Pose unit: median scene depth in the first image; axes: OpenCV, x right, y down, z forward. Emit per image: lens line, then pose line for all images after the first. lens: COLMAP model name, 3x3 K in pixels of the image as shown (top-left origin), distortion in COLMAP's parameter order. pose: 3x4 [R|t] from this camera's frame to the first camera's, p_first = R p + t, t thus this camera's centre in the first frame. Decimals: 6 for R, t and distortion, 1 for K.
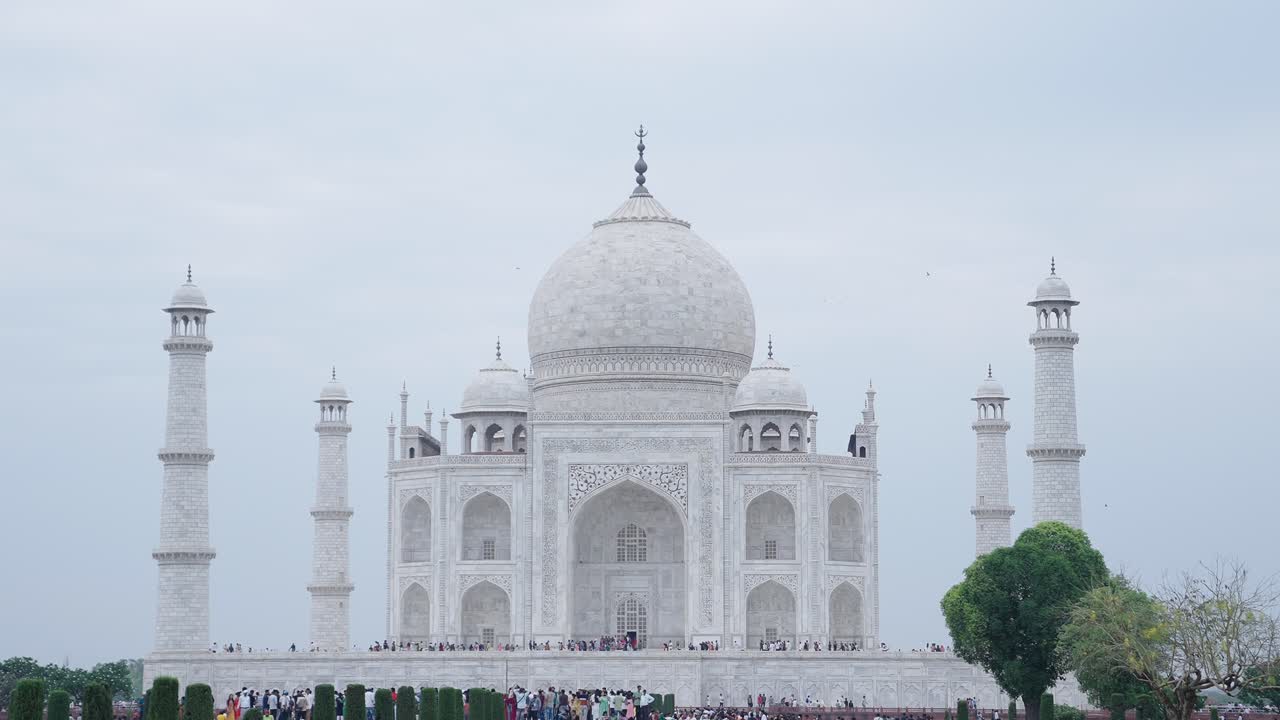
lens RADIAL K [[2732.7, 0, 632.3], [0, 2732.7, 362.1], [0, 0, 1]] dist [0.330977, -0.162056]
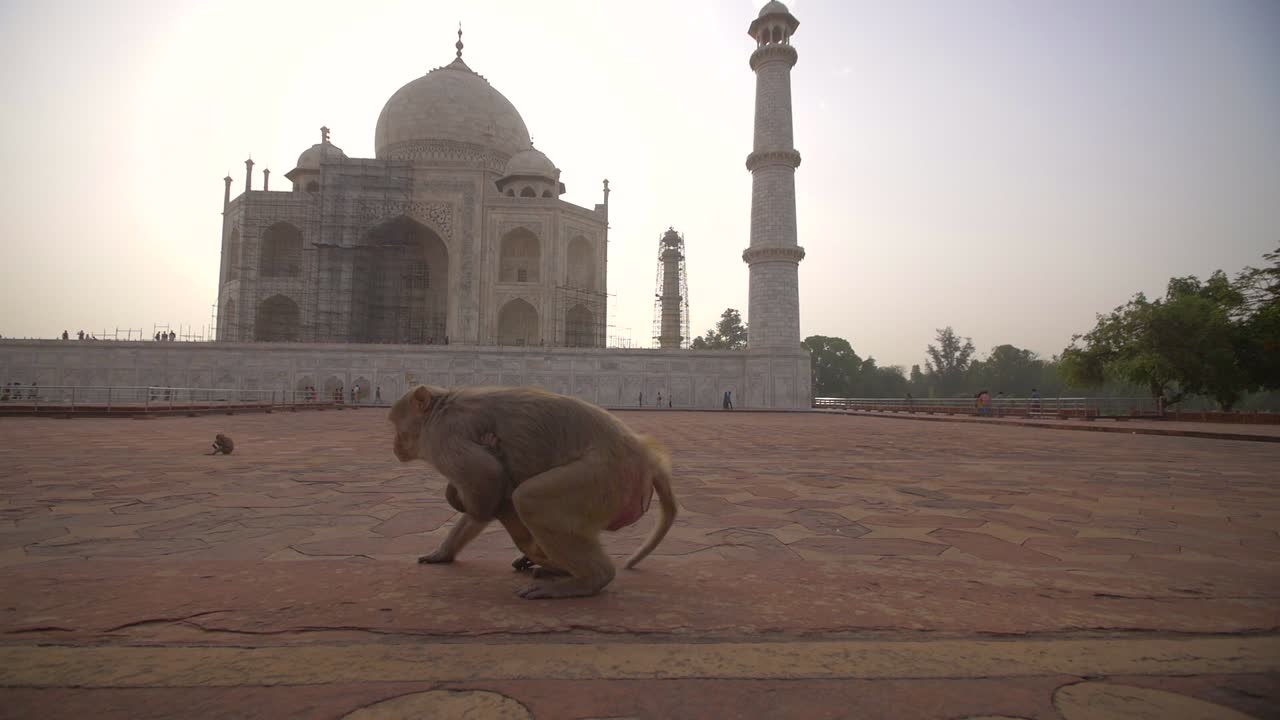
lens RADIAL K [[601.4, 0, 623.6], [0, 601.4, 347.2], [0, 0, 1]] dist [-0.001488, -0.000013]
pose [[0.994754, 0.020943, 0.100127, 0.070053], [-0.024624, 0.999060, 0.035676, 0.089700], [-0.099285, -0.037955, 0.994335, 0.719266]]
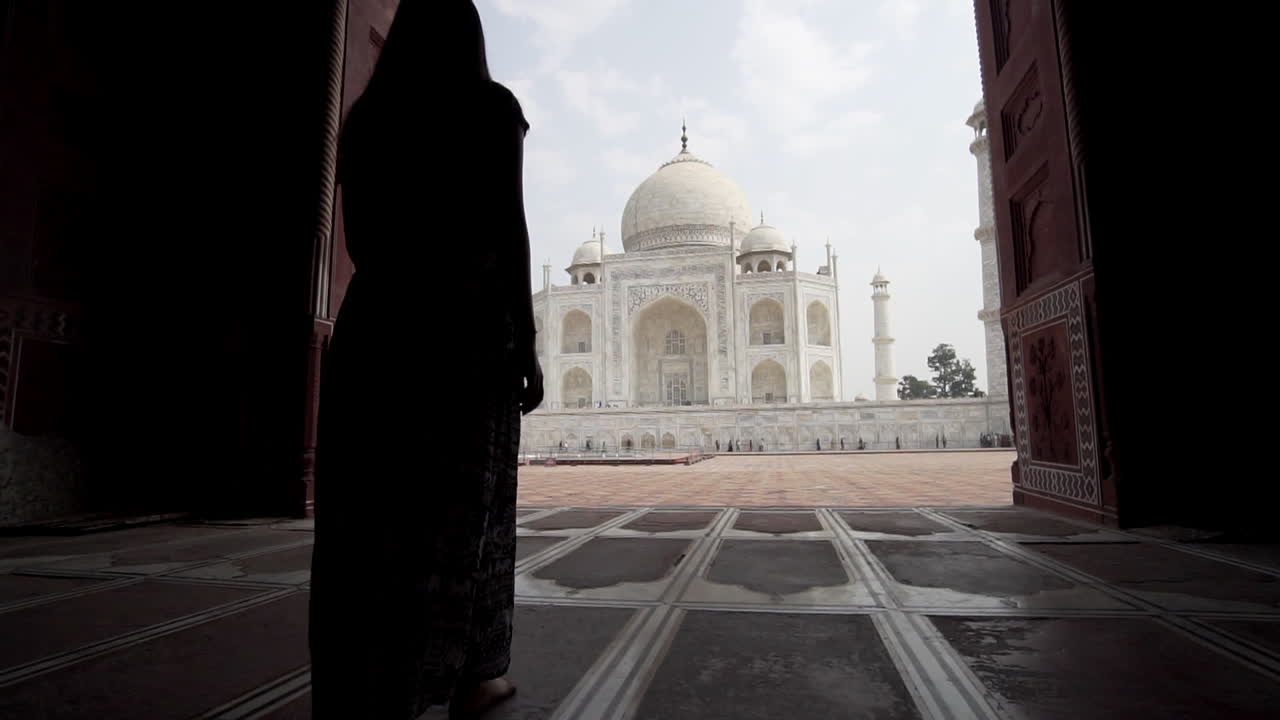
lens RADIAL K [[637.9, 0, 636.7], [0, 637.9, 354.9], [0, 0, 1]] dist [-0.050732, -0.000003]
pose [[0.987560, -0.035227, -0.153247, 0.033602], [0.033611, 0.999349, -0.013124, 0.078796], [0.153610, 0.007810, 0.988101, 0.653324]]
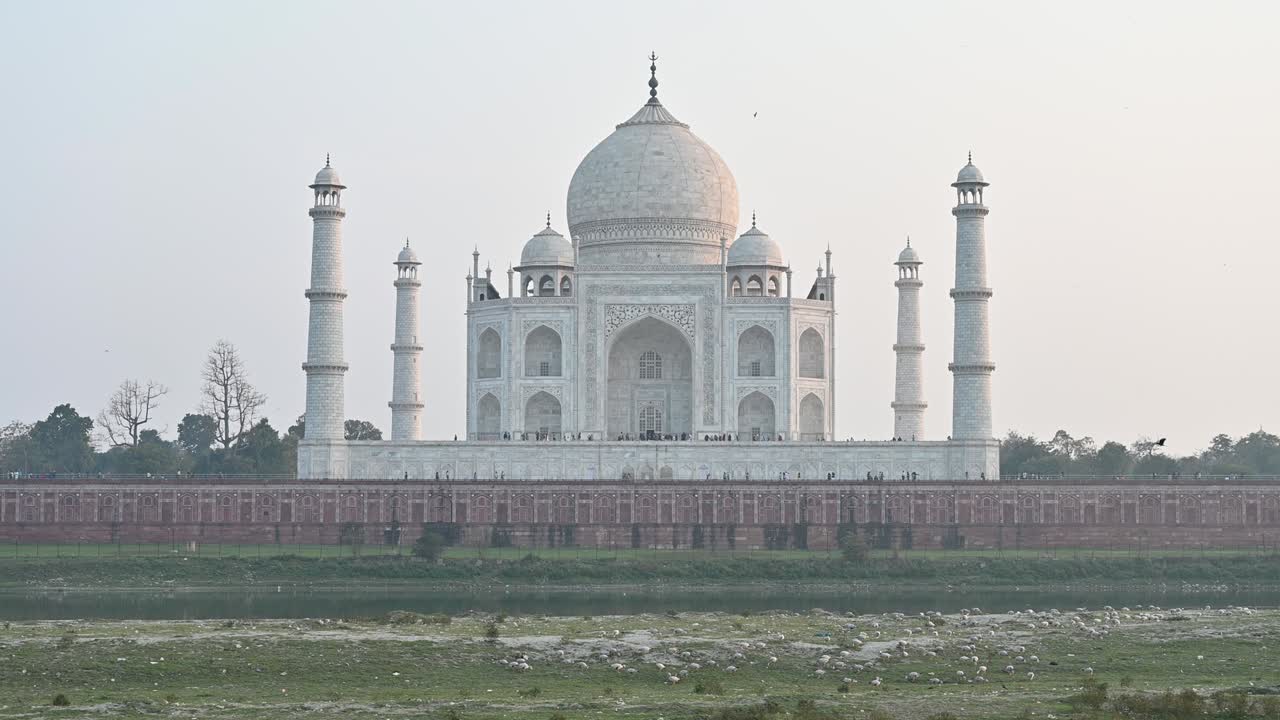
lens RADIAL K [[2250.0, 0, 637.5], [0, 2250.0, 358.4], [0, 0, 1]] dist [0.003948, 0.094023]
pose [[0.999441, 0.004018, 0.033179, -0.043746], [-0.005464, 0.999034, 0.043610, 0.015521], [-0.032971, -0.043767, 0.998498, -0.095933]]
